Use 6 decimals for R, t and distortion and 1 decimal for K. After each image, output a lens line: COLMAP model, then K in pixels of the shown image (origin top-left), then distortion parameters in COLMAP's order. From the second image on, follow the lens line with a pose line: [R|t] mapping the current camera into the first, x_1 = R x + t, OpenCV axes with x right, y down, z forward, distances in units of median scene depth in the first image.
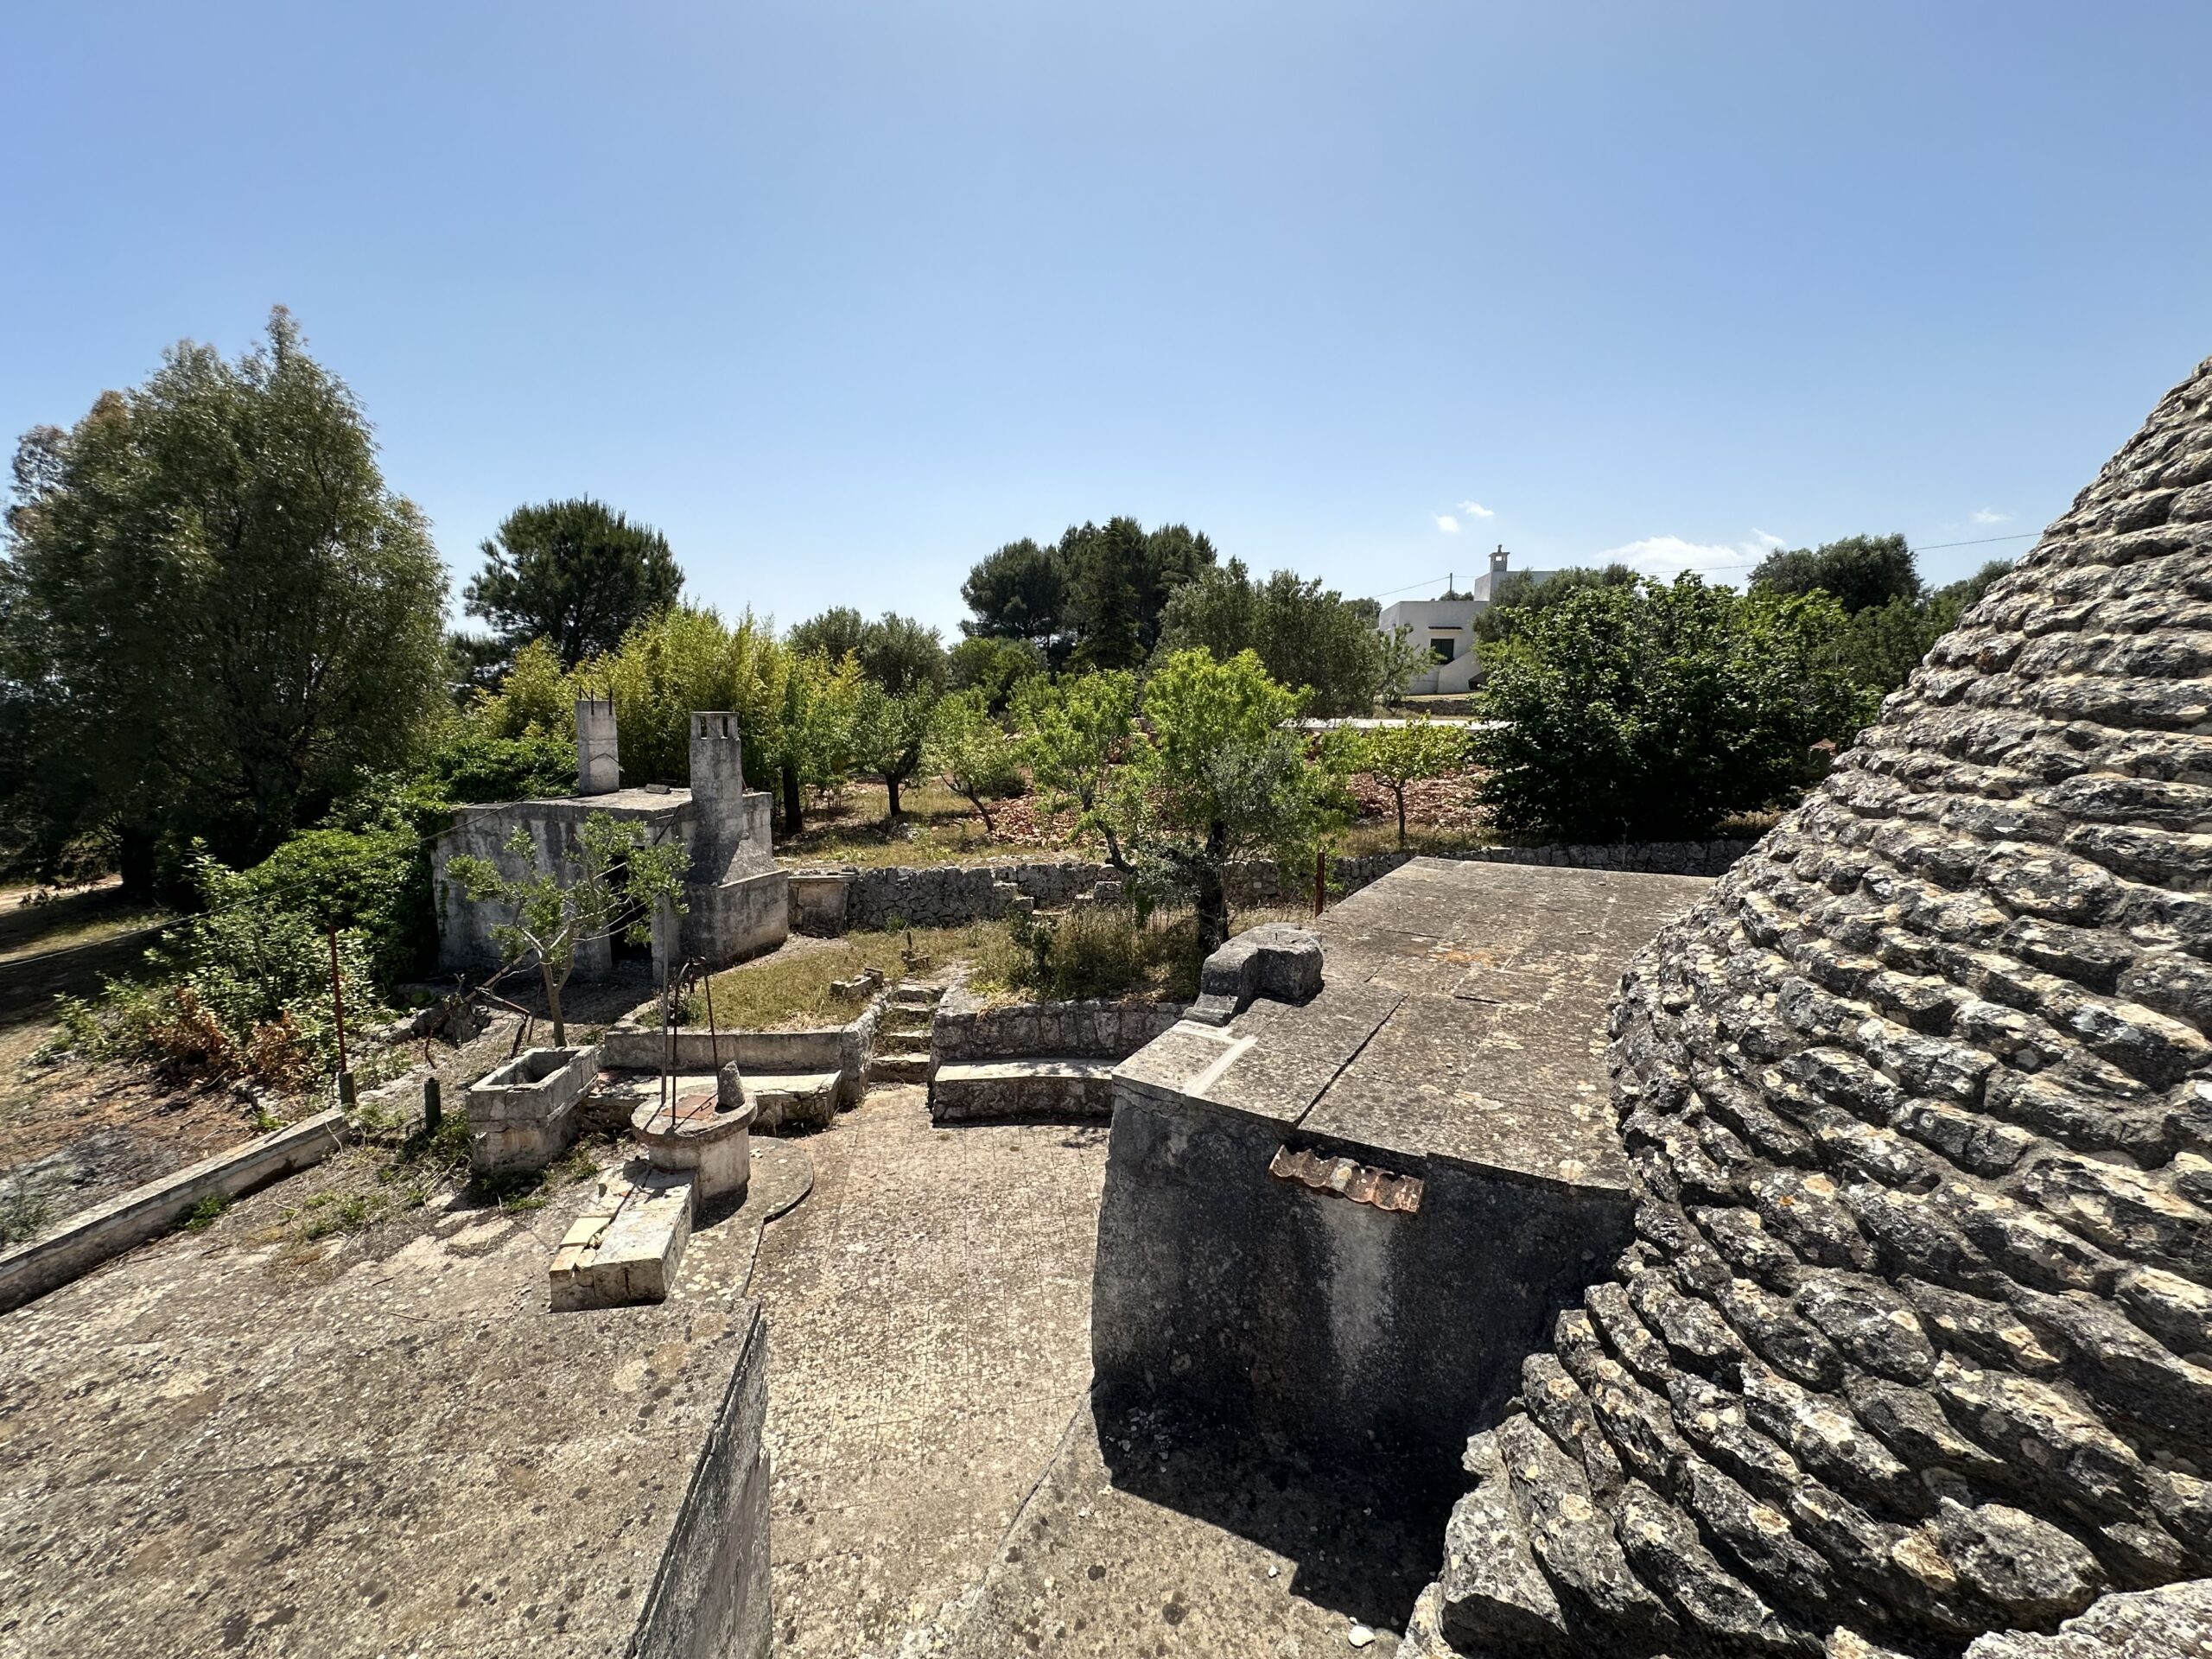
lens RADIAL K [[878.1, 0, 1107.8], [0, 878.1, 831.8], [0, 0, 1]] dist [-0.003744, 0.000659]
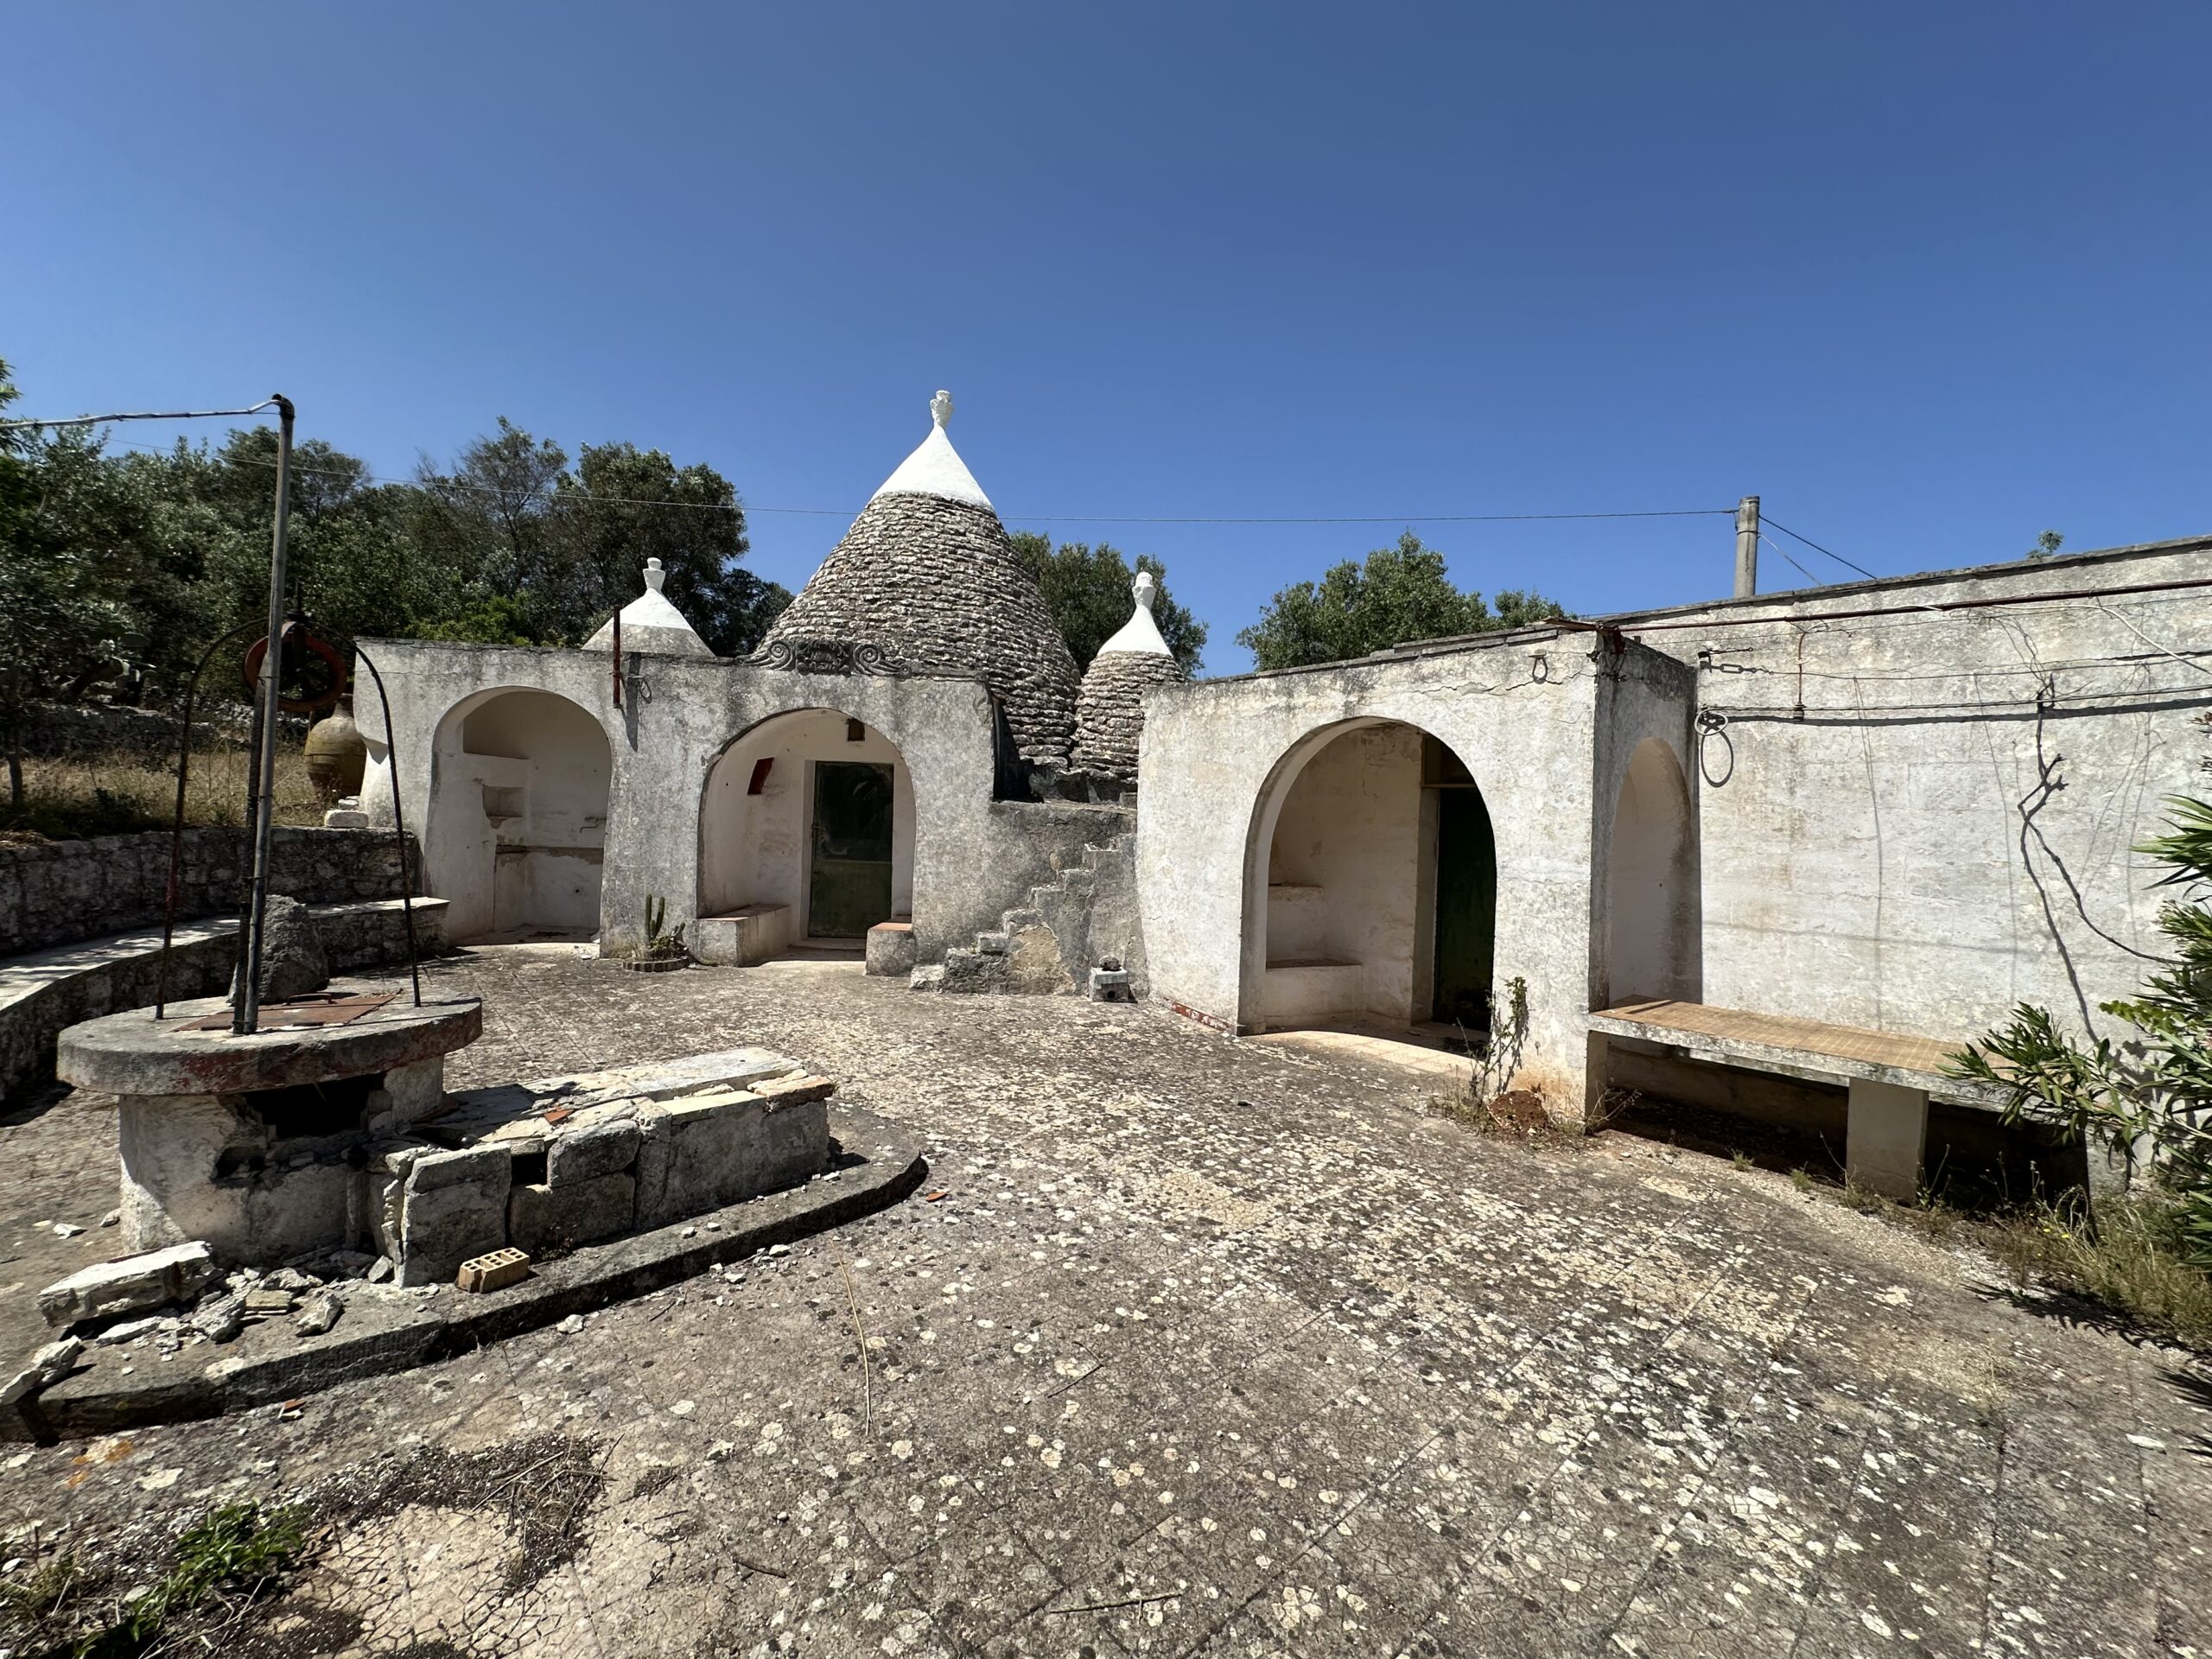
lens RADIAL K [[881.6, 0, 1108.3], [0, 881.6, 823.0], [0, 0, 1]] dist [-0.000583, 0.000104]
pose [[-0.541334, -0.029573, 0.840287, -1.053892], [0.070197, 0.994303, 0.080217, 0.244935], [-0.837872, 0.102410, -0.536174, 0.972885]]
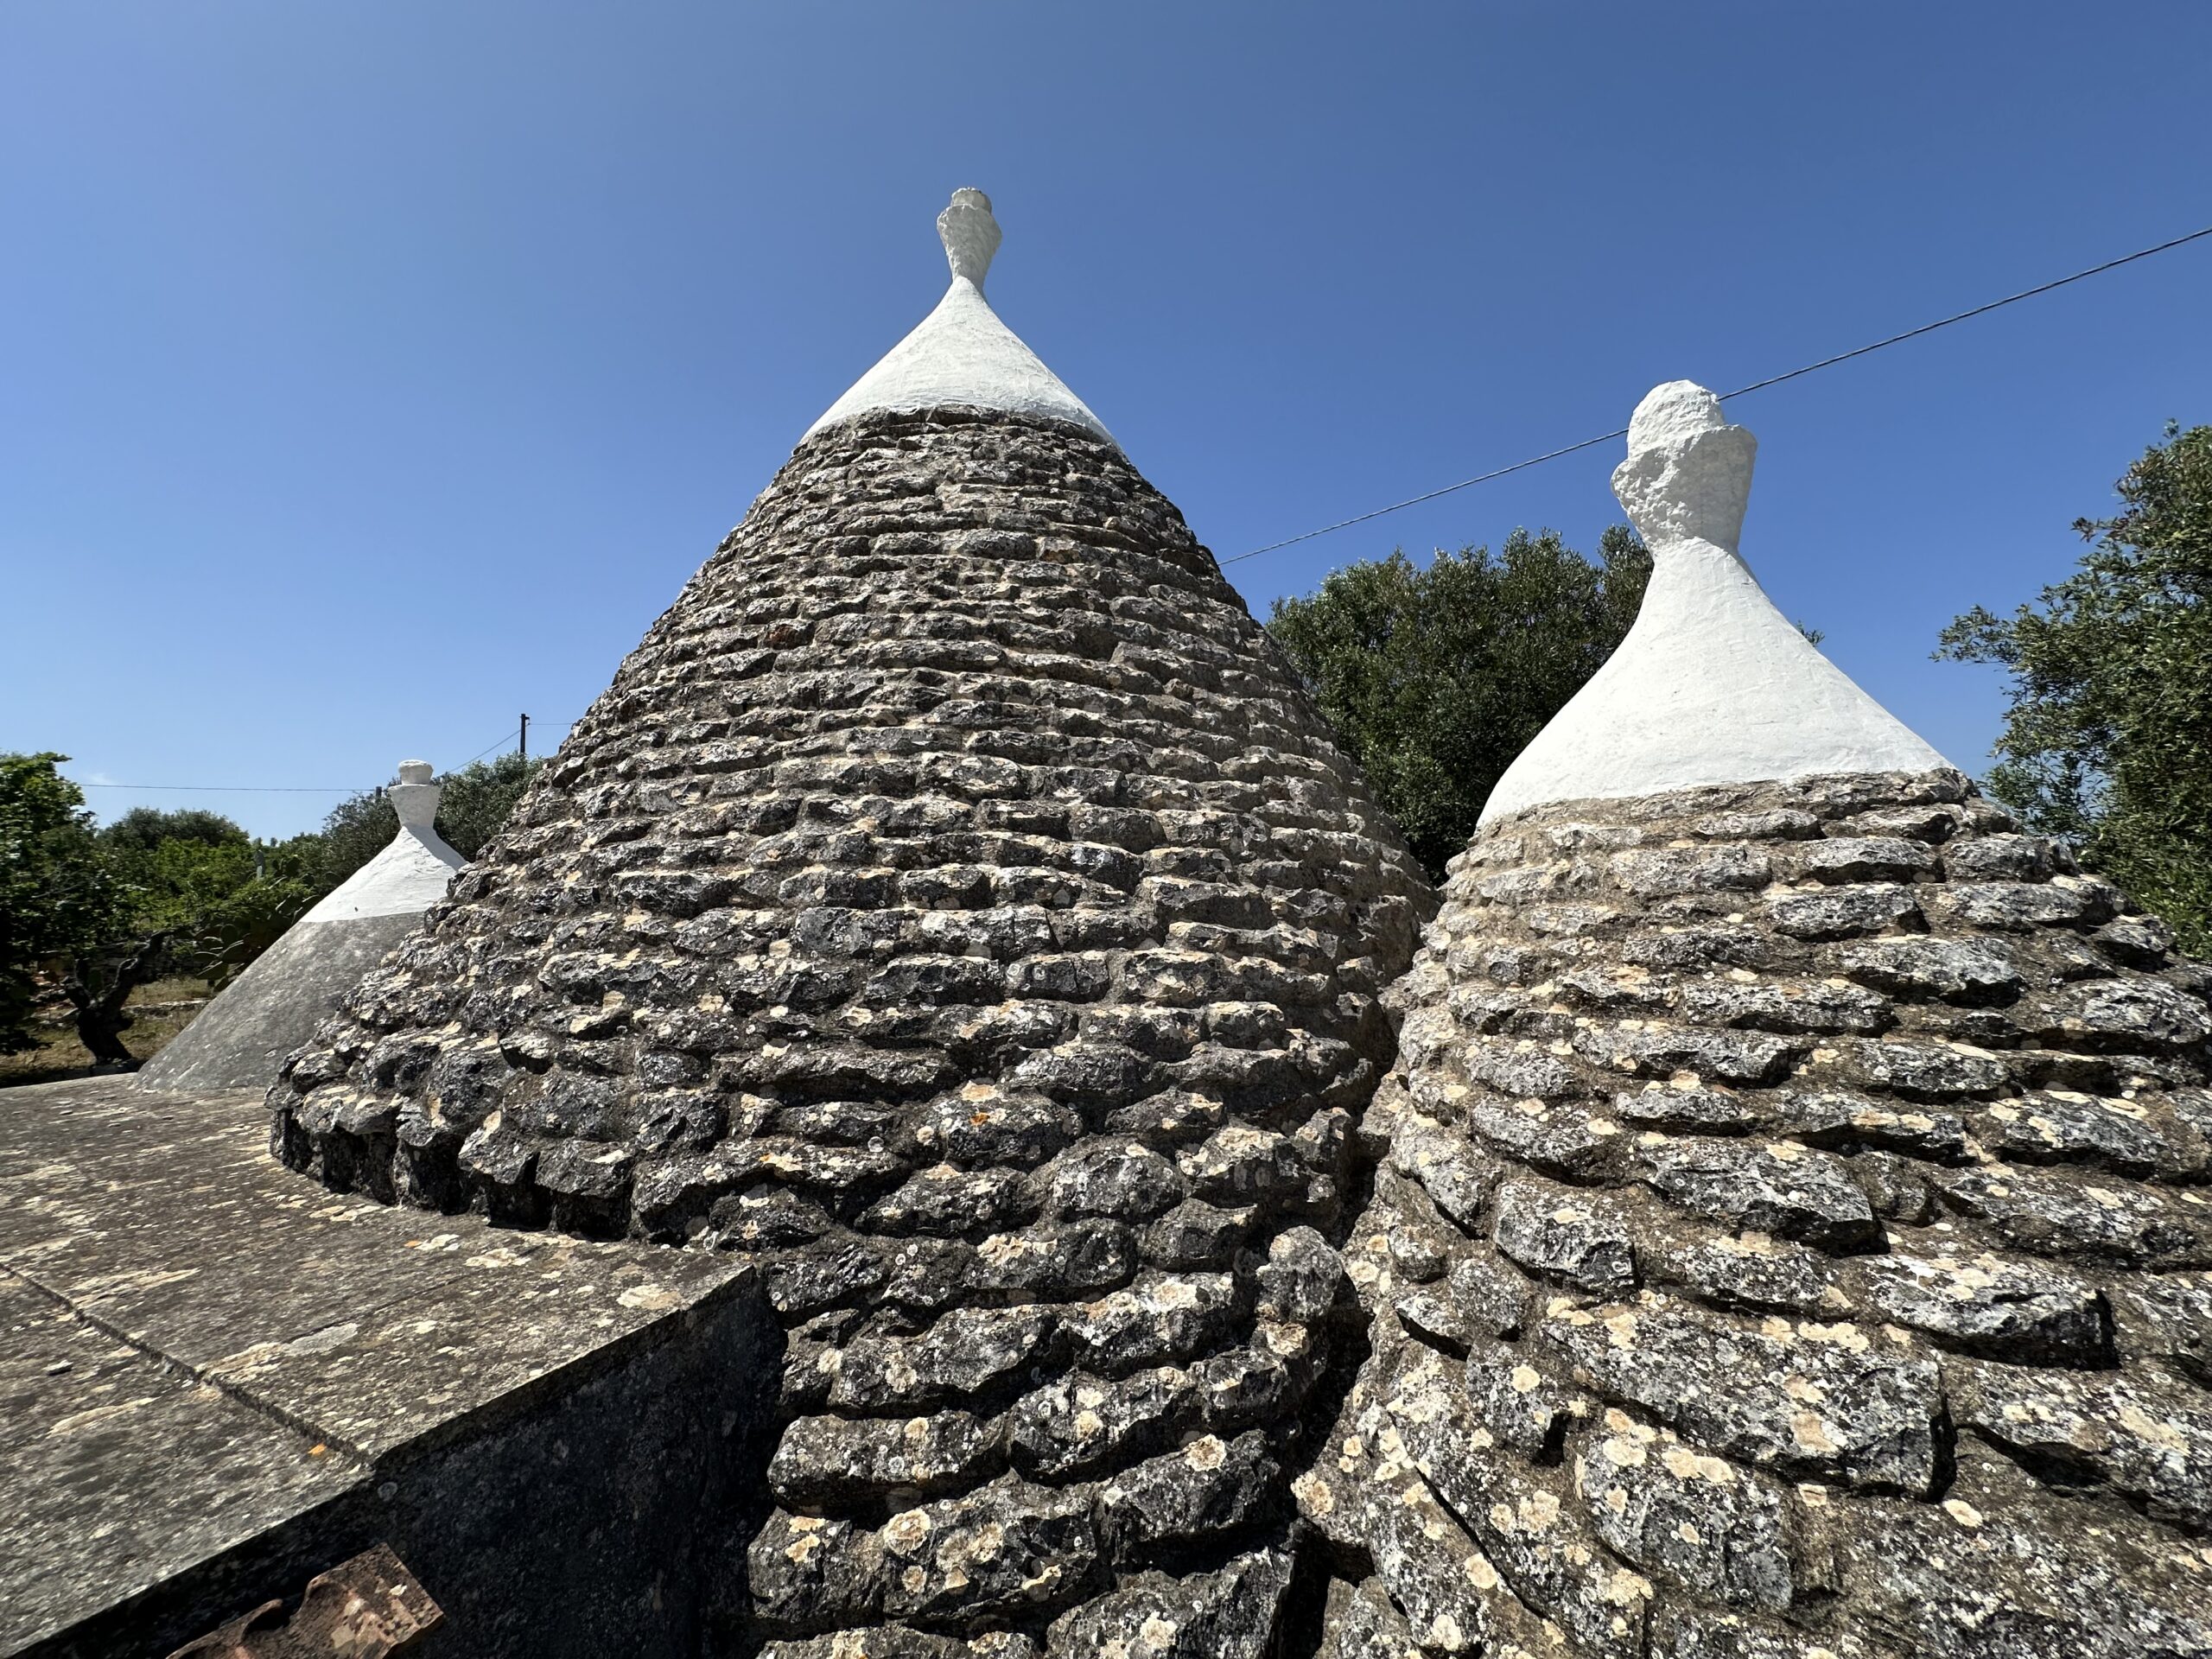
lens RADIAL K [[878.1, 0, 1107.8], [0, 878.1, 831.8], [0, 0, 1]] dist [-0.003744, 0.000659]
pose [[-0.055020, 0.113870, 0.991971, -0.018570], [0.184838, 0.977466, -0.101953, 0.079525], [-0.981228, 0.177744, -0.074827, 0.266834]]
